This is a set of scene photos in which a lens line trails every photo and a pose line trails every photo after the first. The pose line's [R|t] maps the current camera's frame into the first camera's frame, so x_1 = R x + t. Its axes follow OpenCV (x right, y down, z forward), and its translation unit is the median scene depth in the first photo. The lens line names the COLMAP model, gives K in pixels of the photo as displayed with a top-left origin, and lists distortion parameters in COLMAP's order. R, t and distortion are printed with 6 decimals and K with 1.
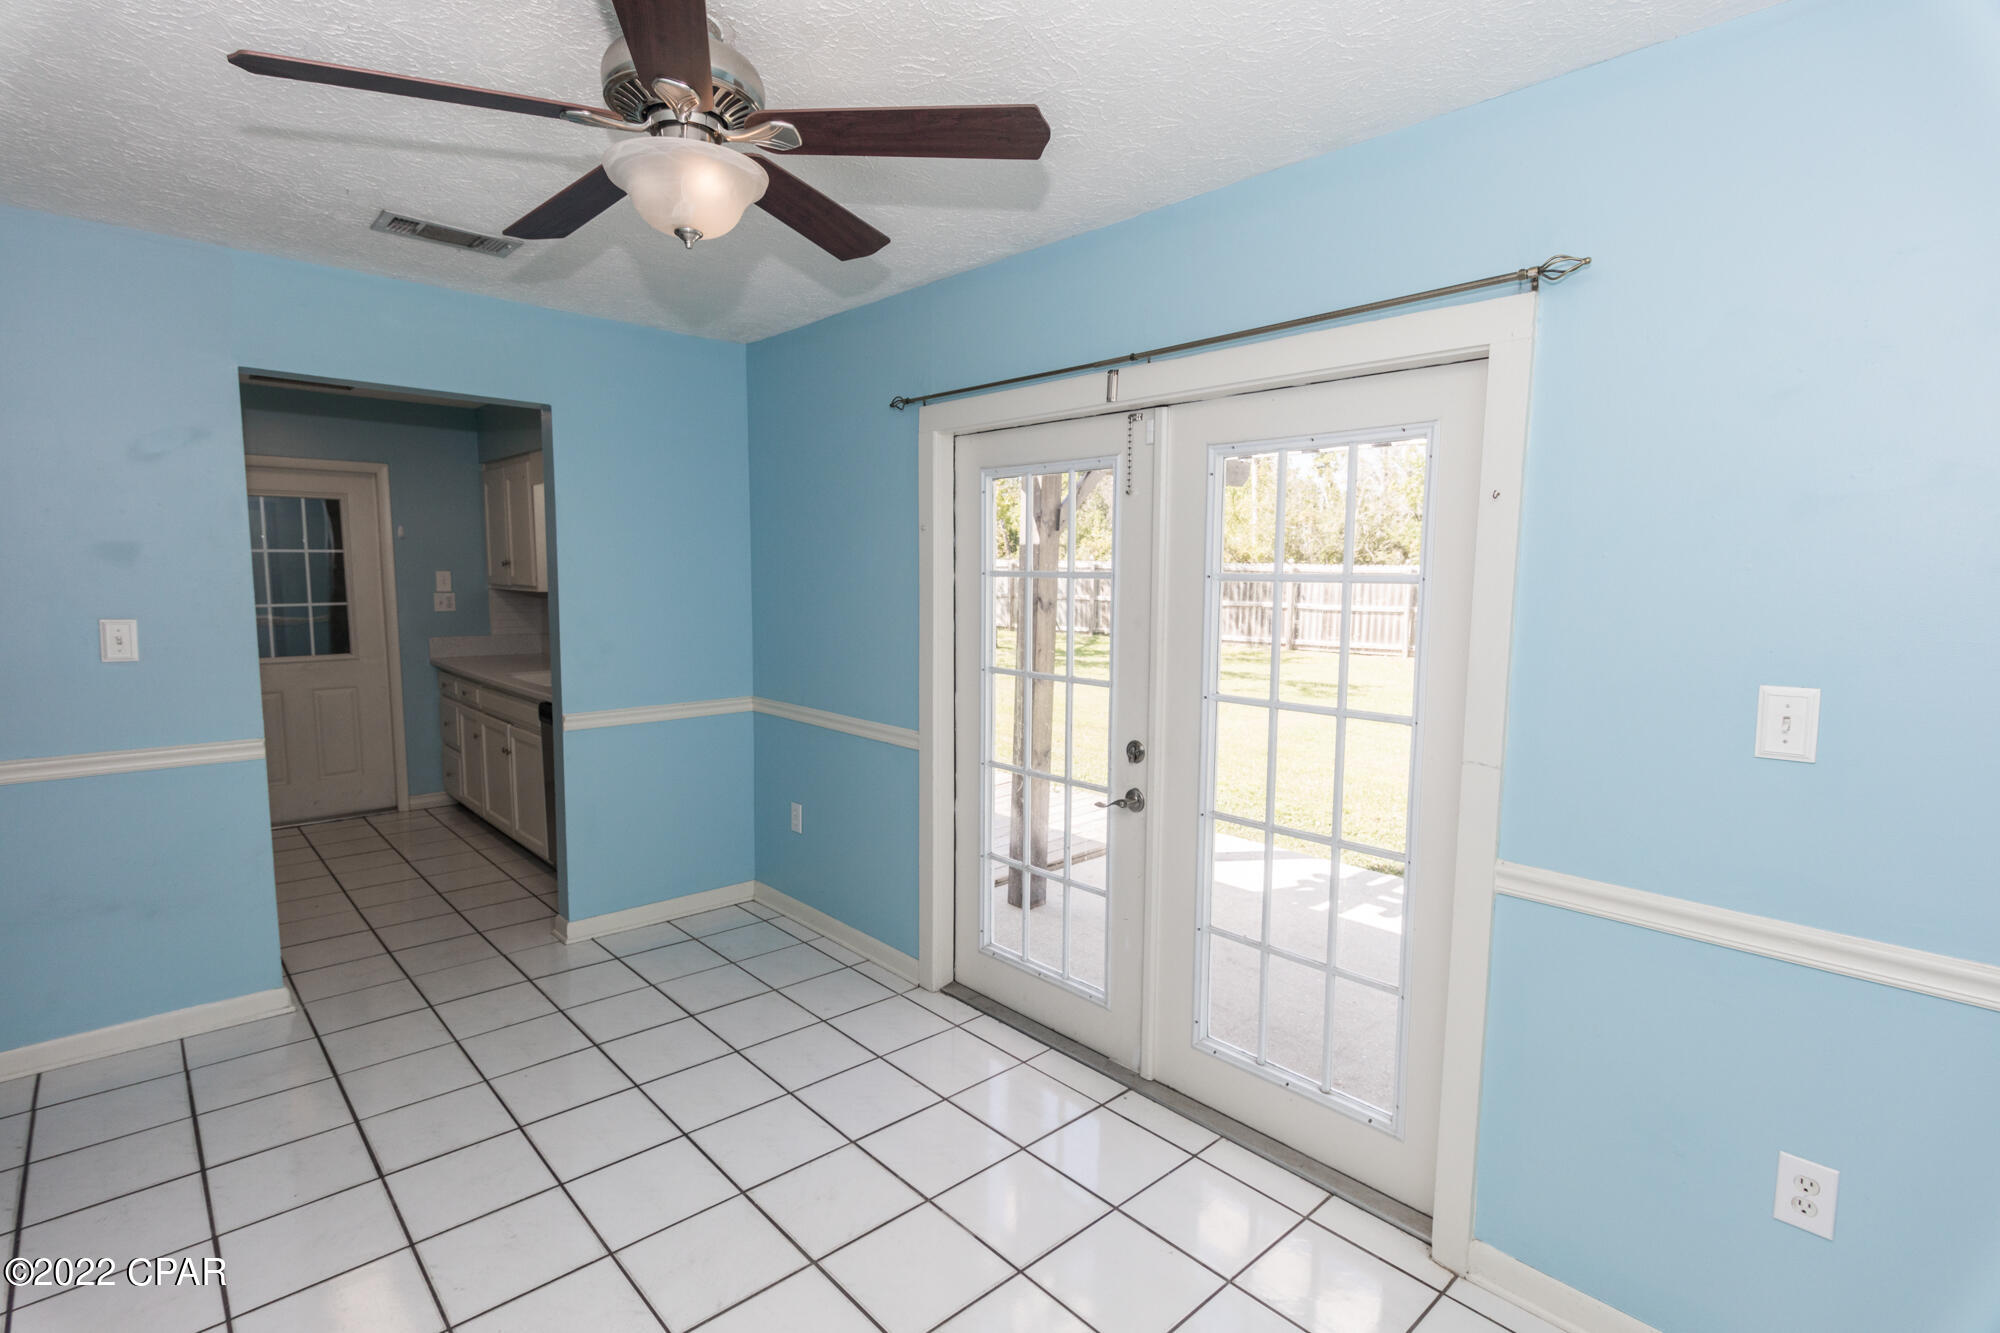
lens RADIAL K [[960.4, 0, 992.4], [0, 960.4, 668.7], [0, 0, 1]] dist [0.001338, -0.000446]
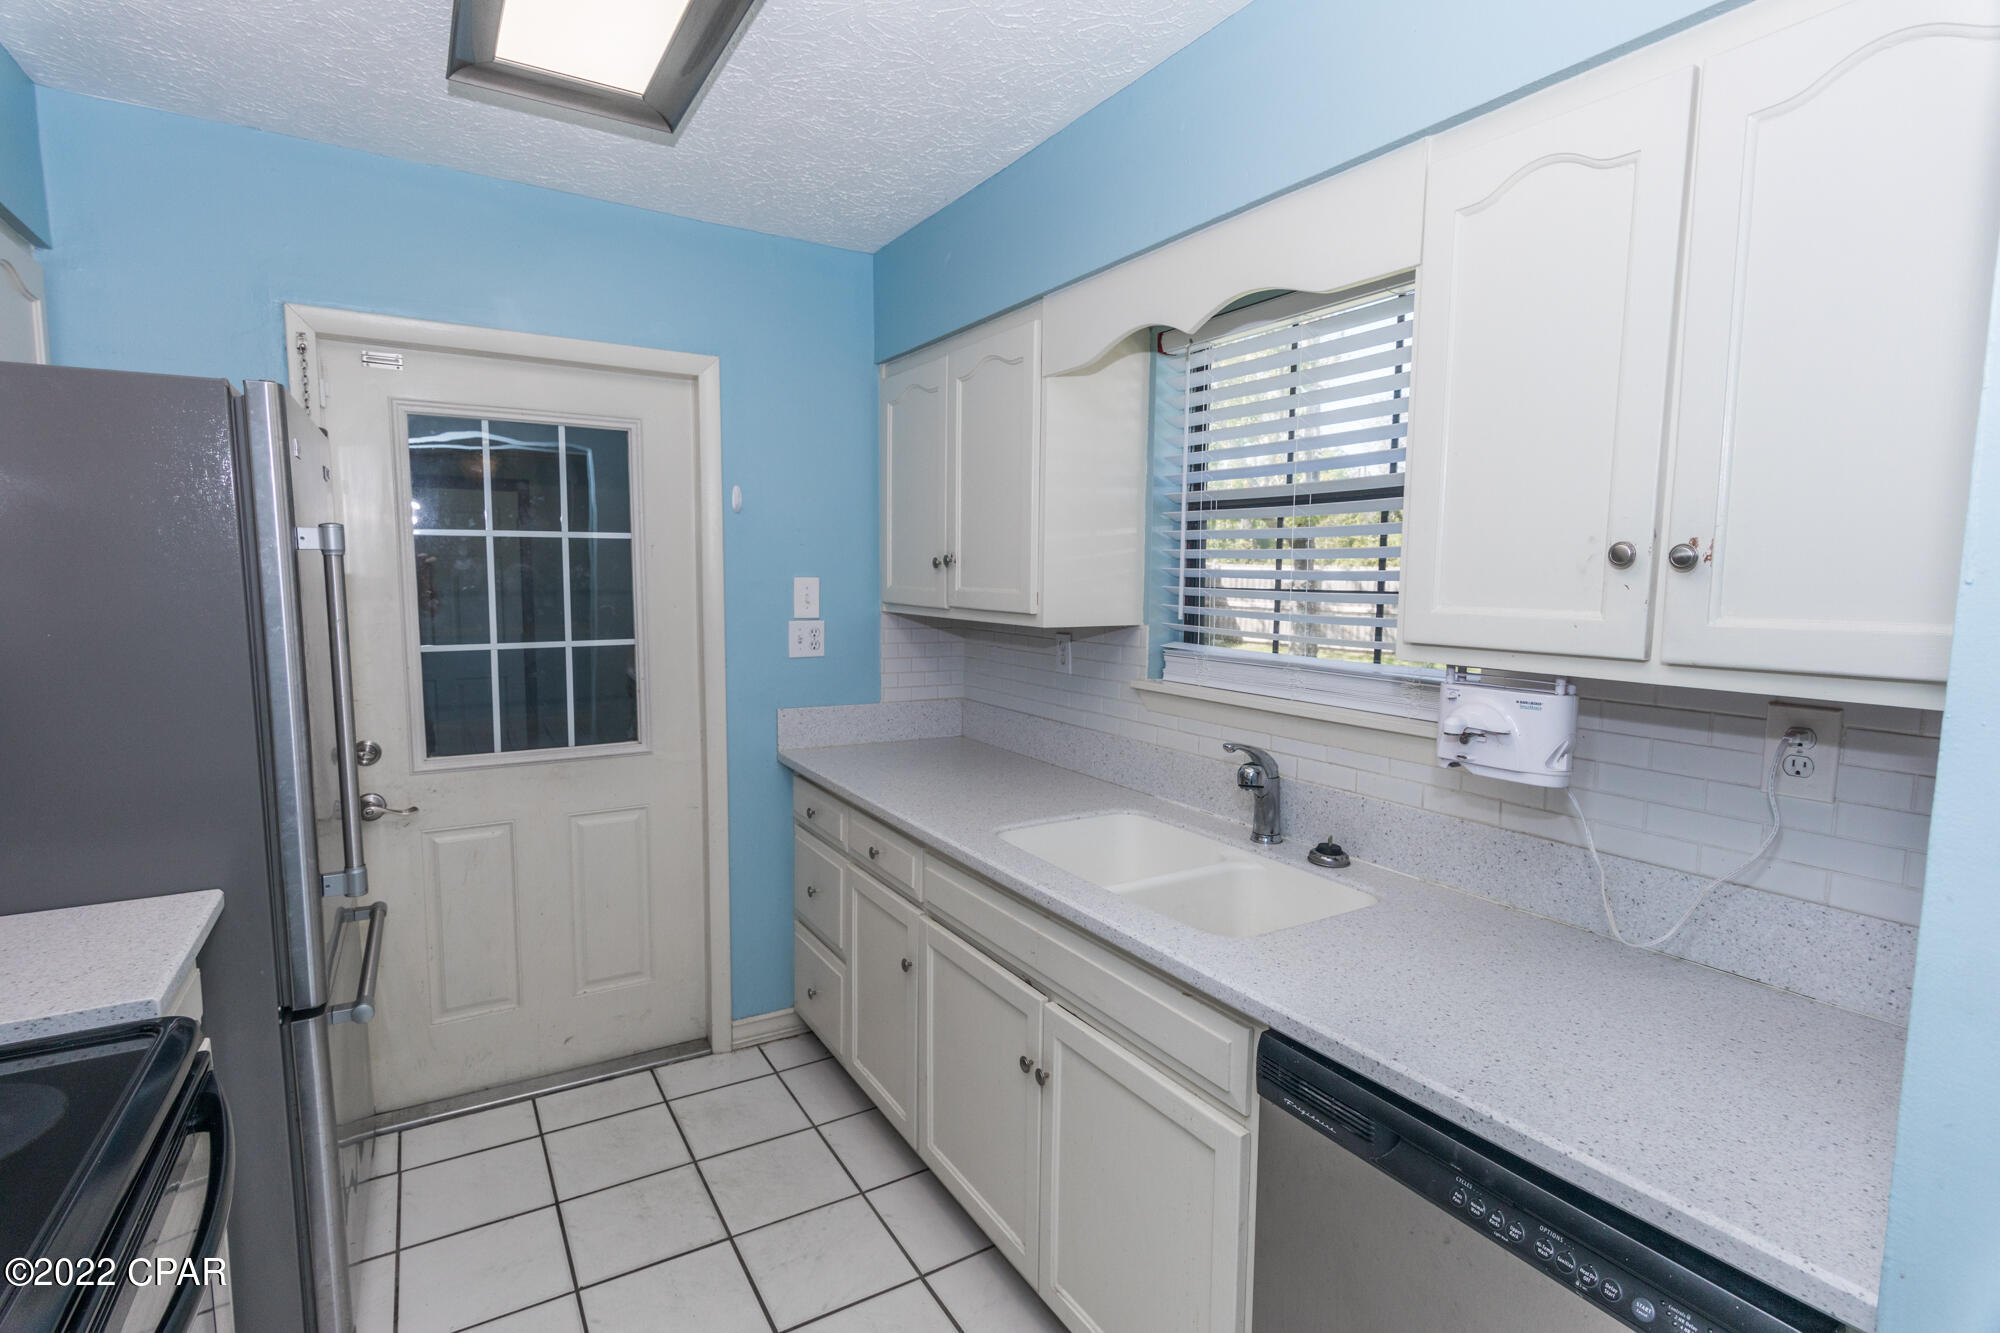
lens RADIAL K [[960.4, 0, 992.4], [0, 960.4, 668.7], [0, 0, 1]] dist [0.001338, -0.000446]
pose [[0.980863, 0.027435, -0.192756, -0.378865], [-0.028608, 0.999585, -0.003303, -0.054972], [0.192585, 0.008754, 0.981241, 0.527470]]
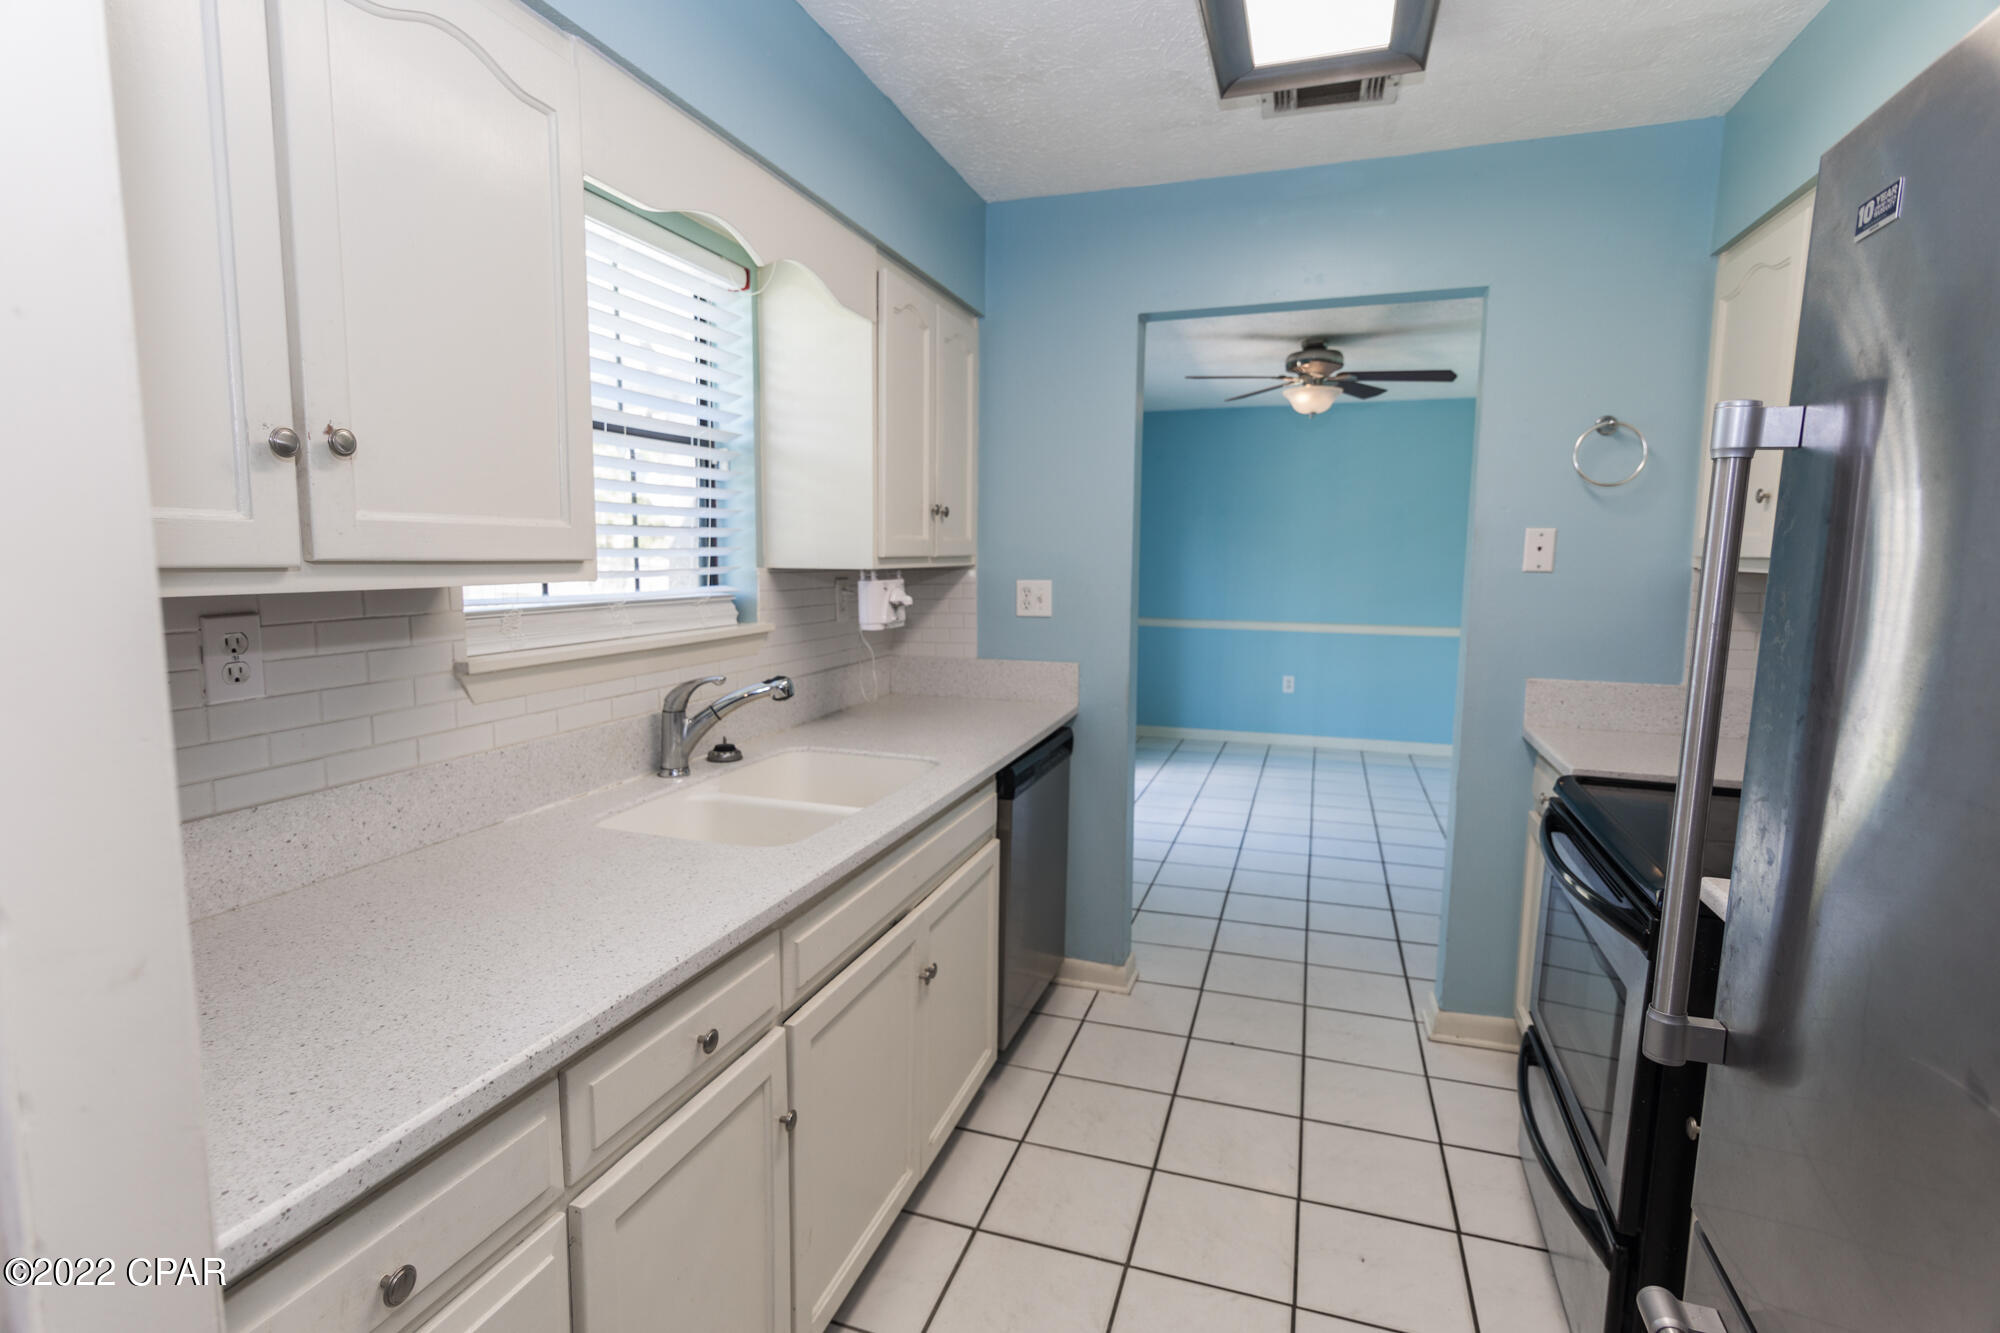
lens RADIAL K [[960.4, 0, 992.4], [0, 960.4, 668.7], [0, 0, 1]] dist [0.001338, -0.000446]
pose [[-0.481802, -0.130259, 0.866544, -0.713005], [0.071572, 0.979736, 0.187068, -0.093436], [-0.873352, 0.152150, -0.462716, 0.956940]]
